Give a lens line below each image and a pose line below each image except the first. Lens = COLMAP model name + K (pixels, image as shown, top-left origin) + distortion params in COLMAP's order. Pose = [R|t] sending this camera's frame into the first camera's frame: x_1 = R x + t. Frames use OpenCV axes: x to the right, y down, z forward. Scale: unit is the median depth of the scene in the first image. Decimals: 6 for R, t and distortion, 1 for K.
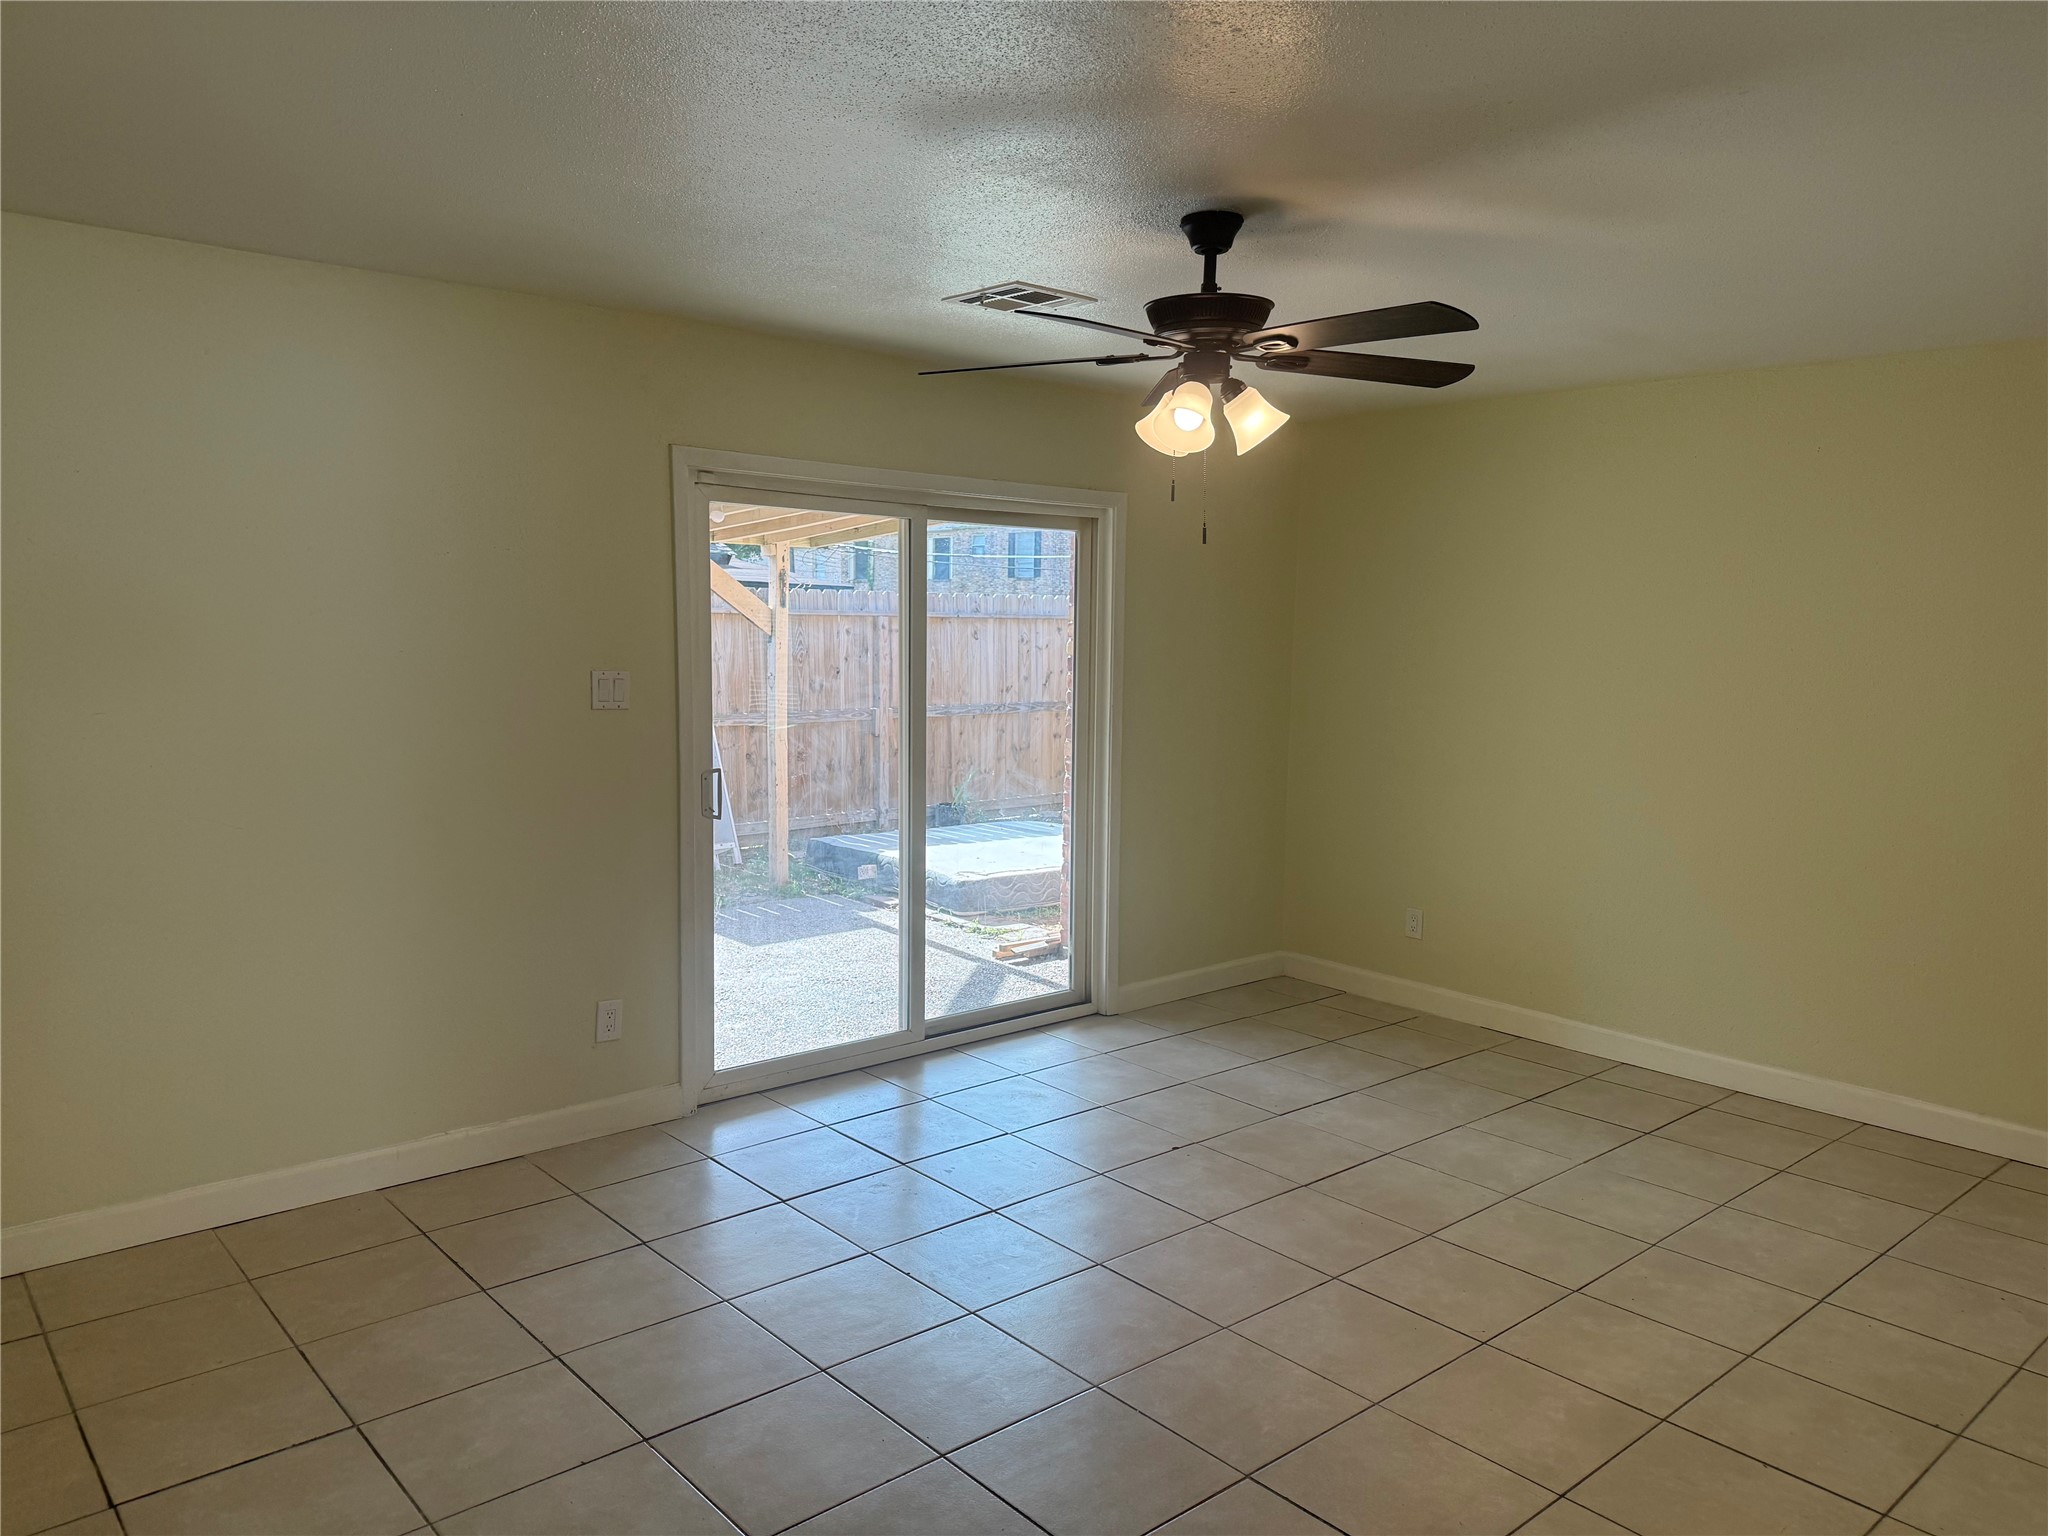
lens RADIAL K [[1438.4, 0, 1025.8], [0, 1438.4, 775.1], [0, 0, 1]] dist [0.055504, -0.064592]
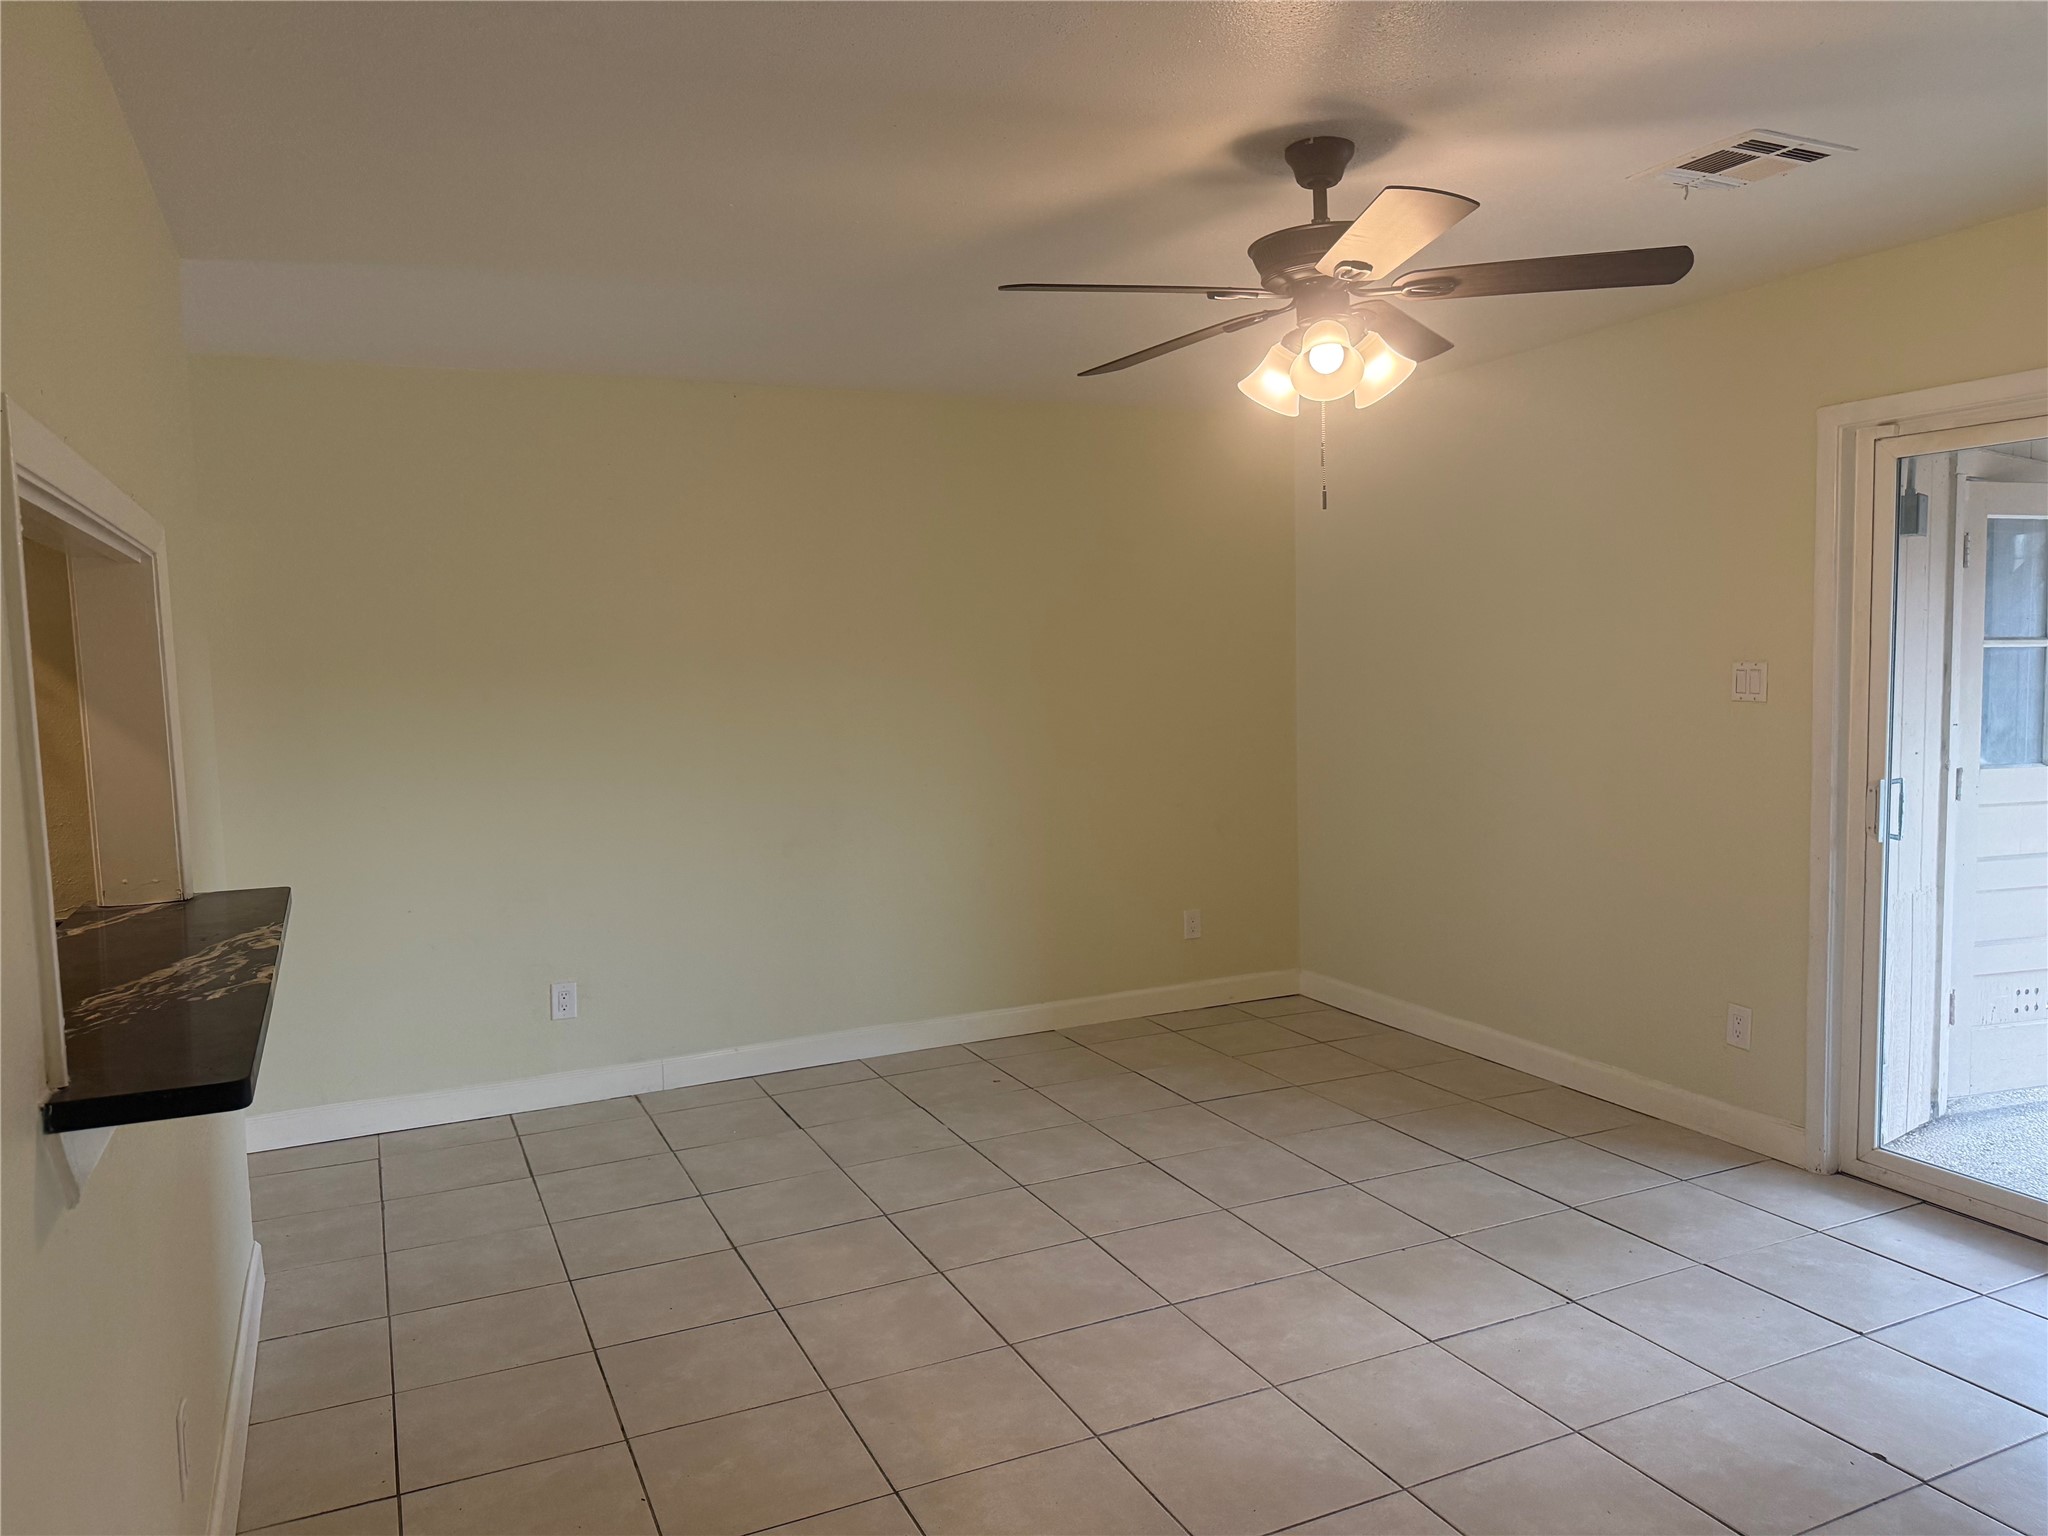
lens RADIAL K [[1438.4, 0, 1025.8], [0, 1438.4, 775.1], [0, 0, 1]] dist [0.055504, -0.064592]
pose [[-0.272451, 0.073452, -0.959362, 0.765090], [-0.085620, 0.991275, 0.100211, -0.052521], [0.958353, 0.109443, -0.263785, 0.792297]]
